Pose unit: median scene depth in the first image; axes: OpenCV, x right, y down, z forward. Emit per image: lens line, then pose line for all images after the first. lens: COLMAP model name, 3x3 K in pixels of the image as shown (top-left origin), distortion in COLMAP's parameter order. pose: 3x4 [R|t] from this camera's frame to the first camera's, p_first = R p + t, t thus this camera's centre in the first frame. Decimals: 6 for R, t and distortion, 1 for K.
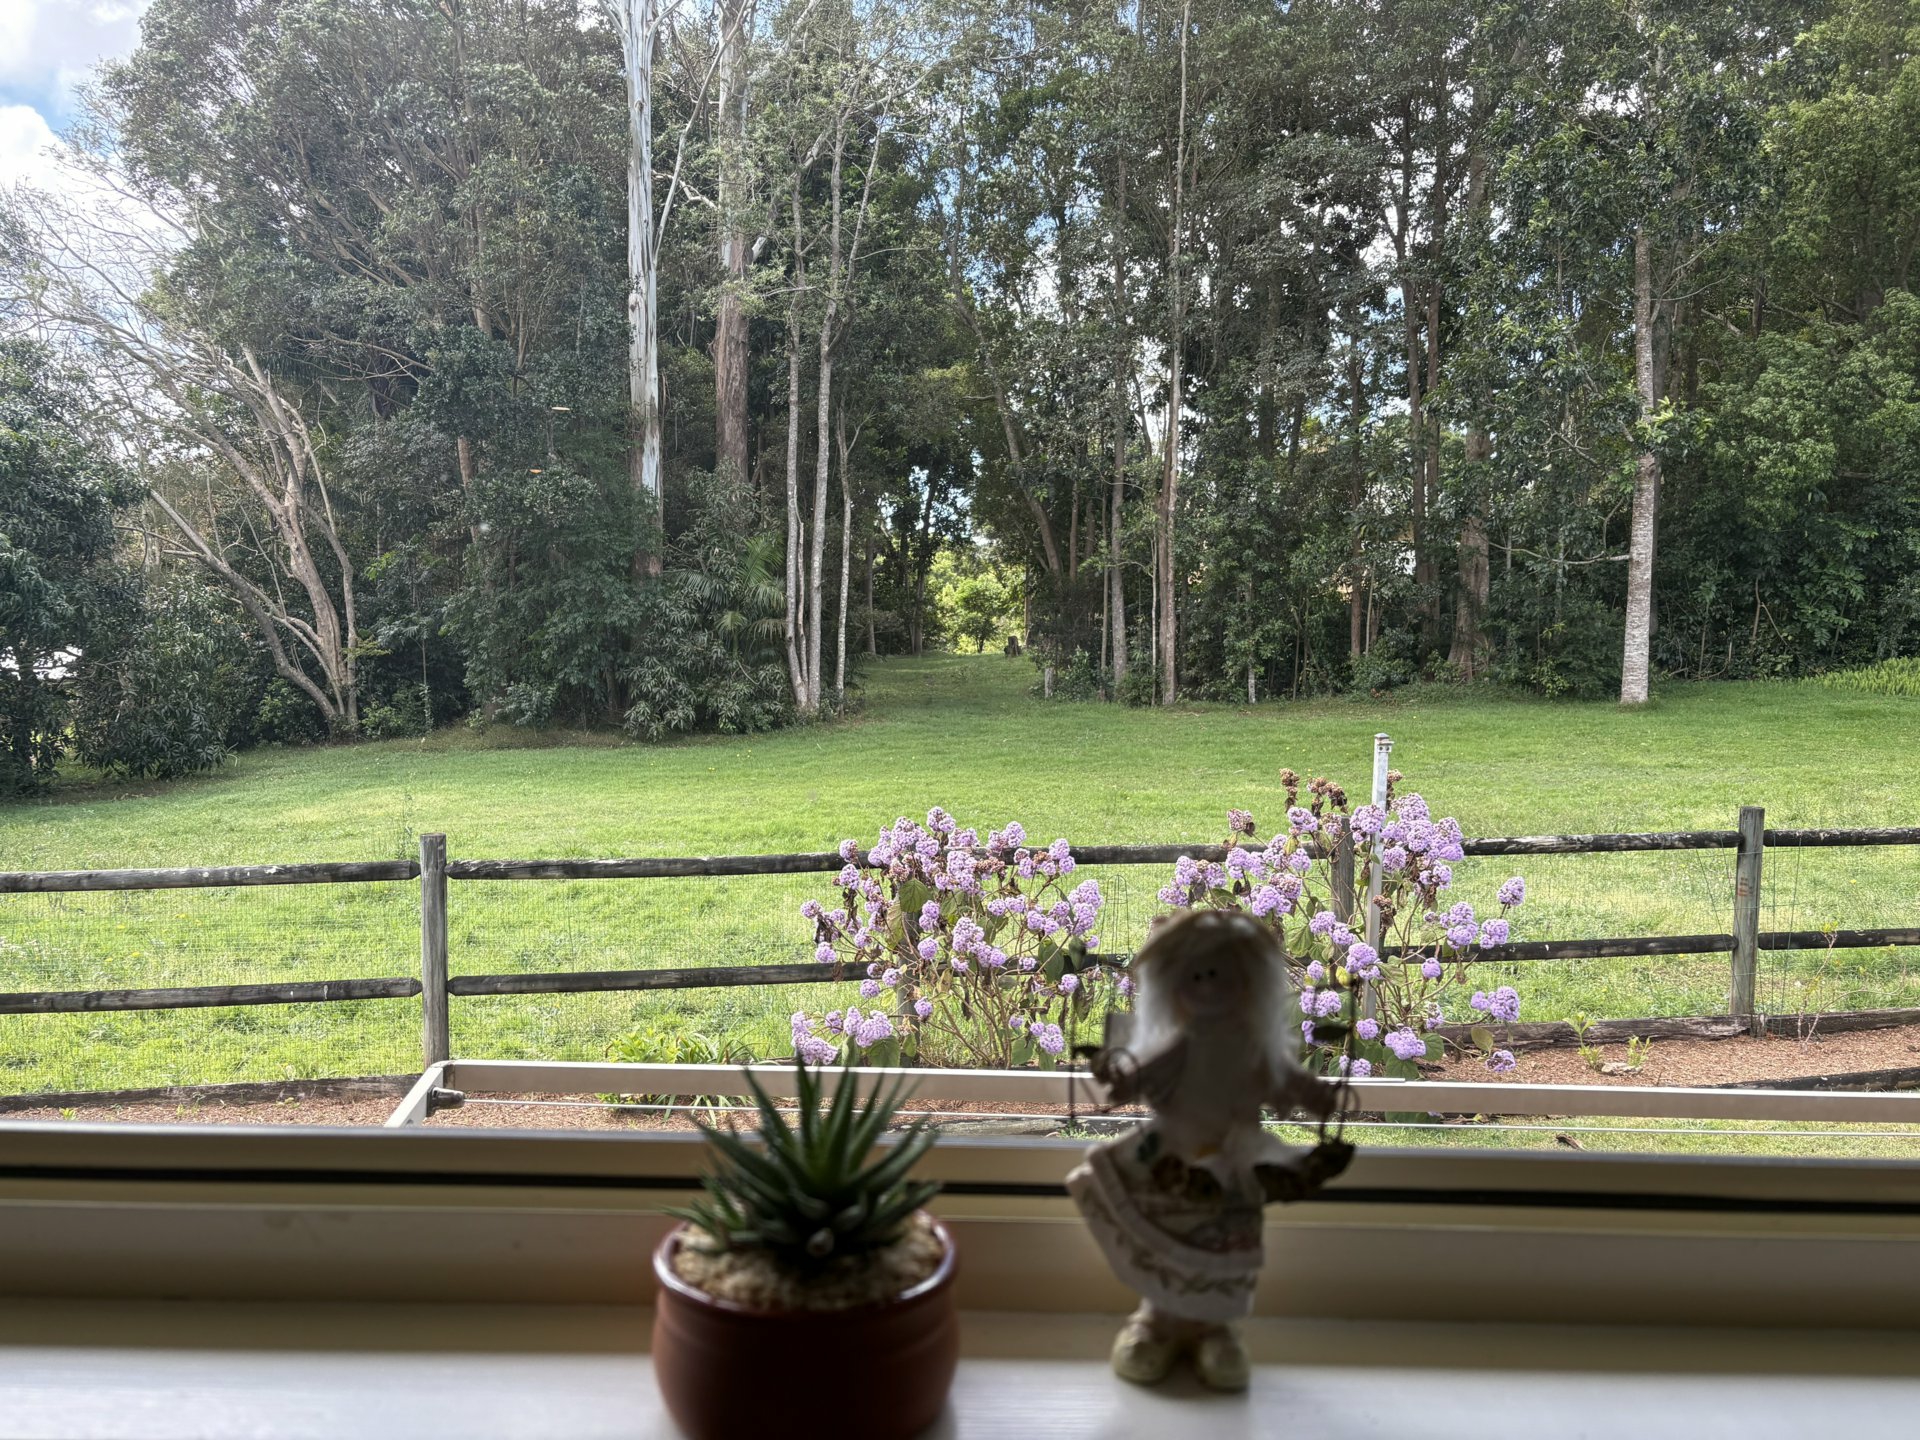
lens RADIAL K [[1441.3, 0, 960.0], [0, 1441.3, 720.0], [0, 0, 1]] dist [0.005263, -0.068467]
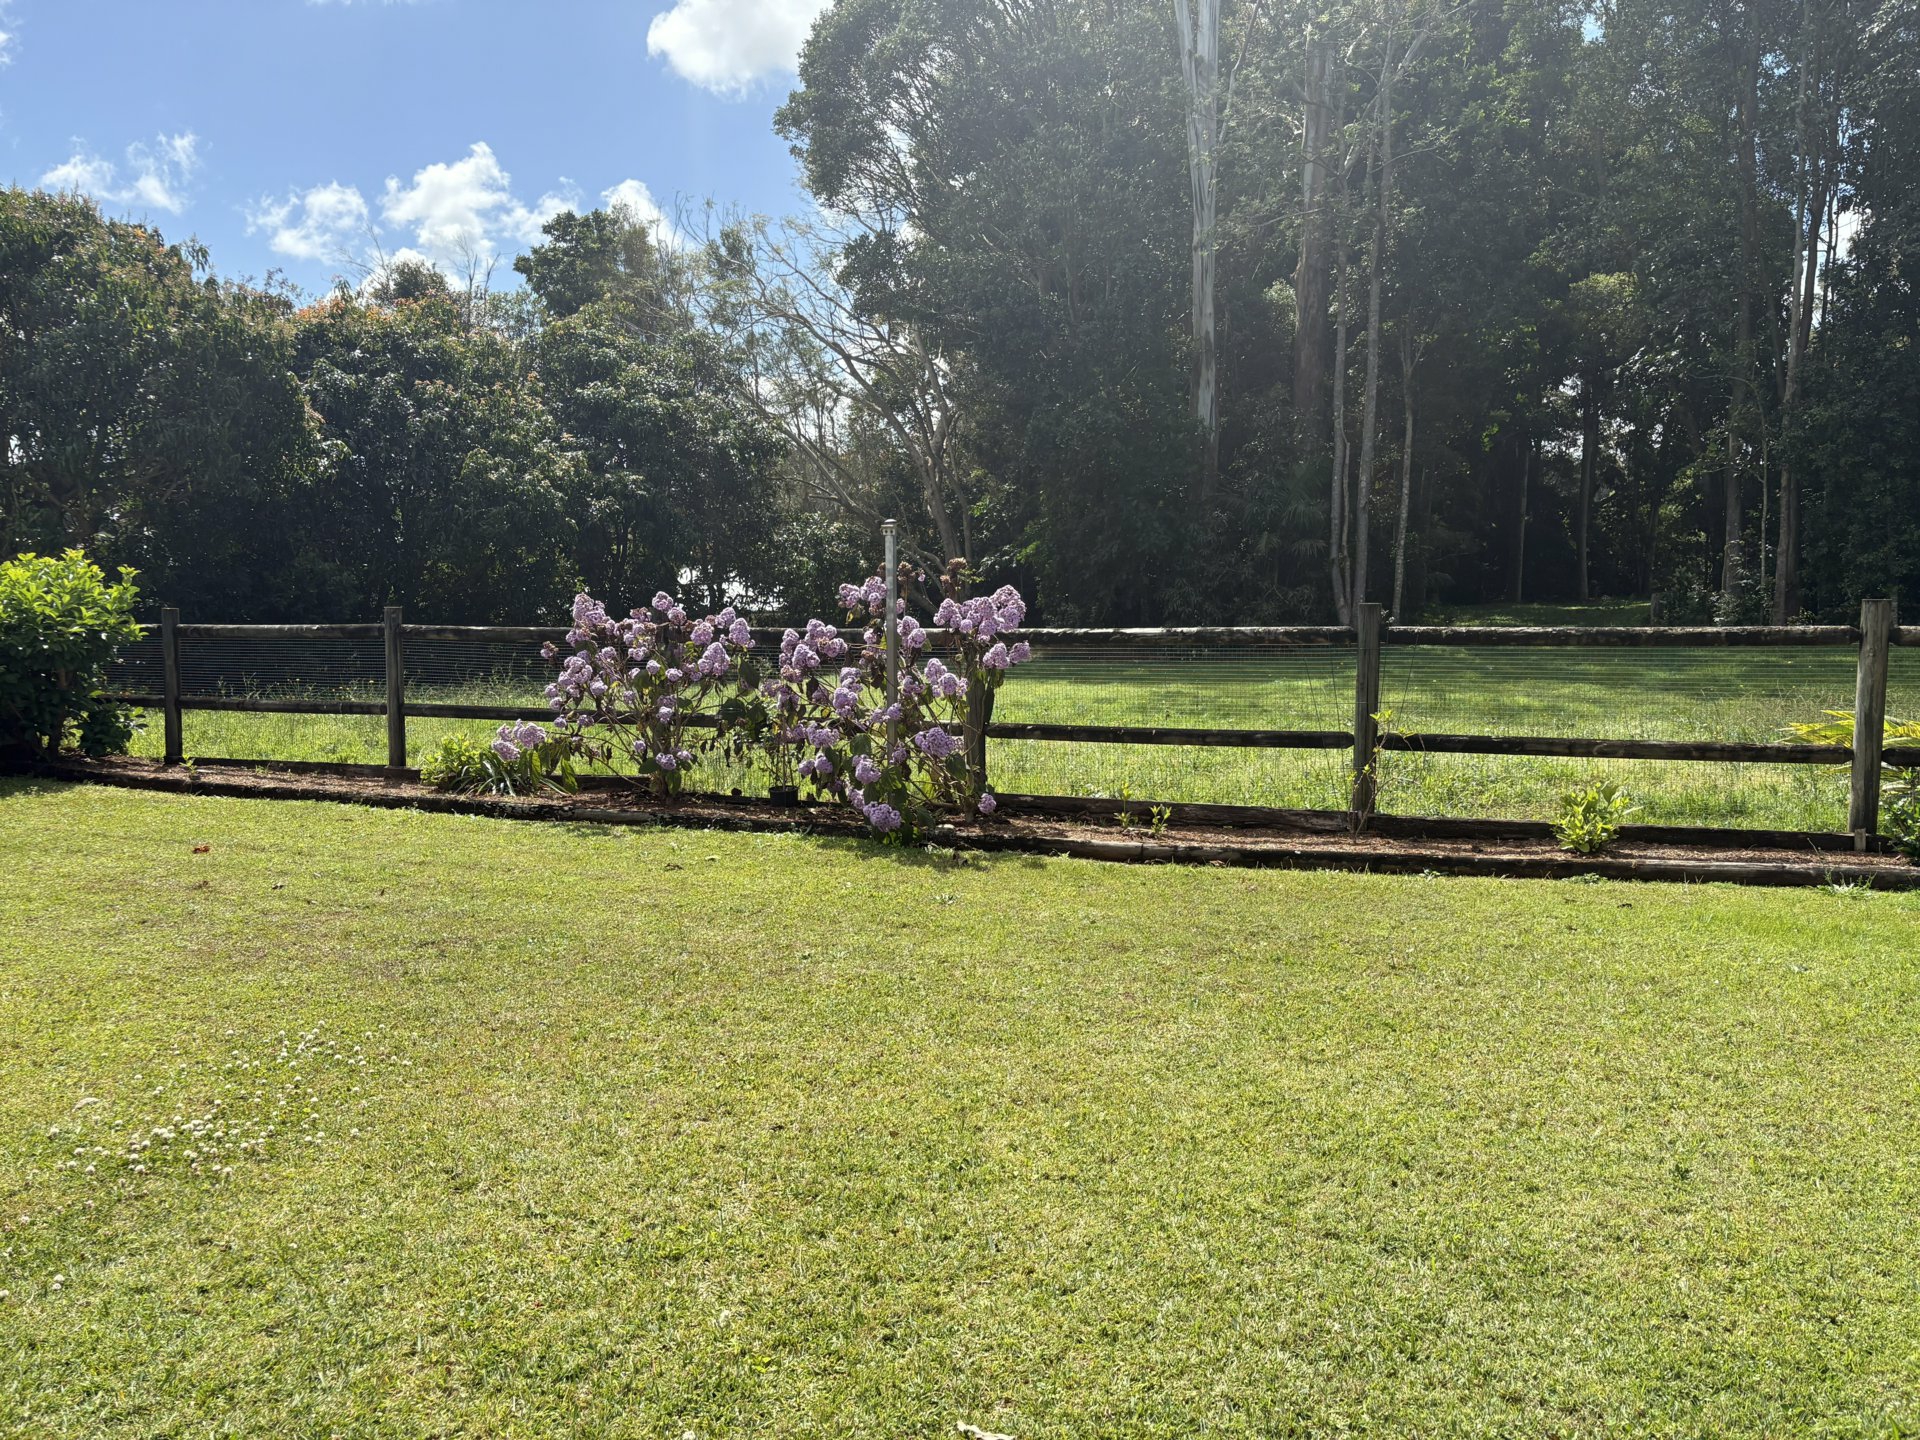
lens RADIAL K [[1441.3, 0, 960.0], [0, 1441.3, 720.0], [0, 0, 1]] dist [0.005263, -0.068467]
pose [[0.848971, 0.033043, -0.527405, 0.230860], [-0.018789, 0.999300, 0.032364, 0.032729], [0.528105, -0.017567, 0.848997, 0.010236]]
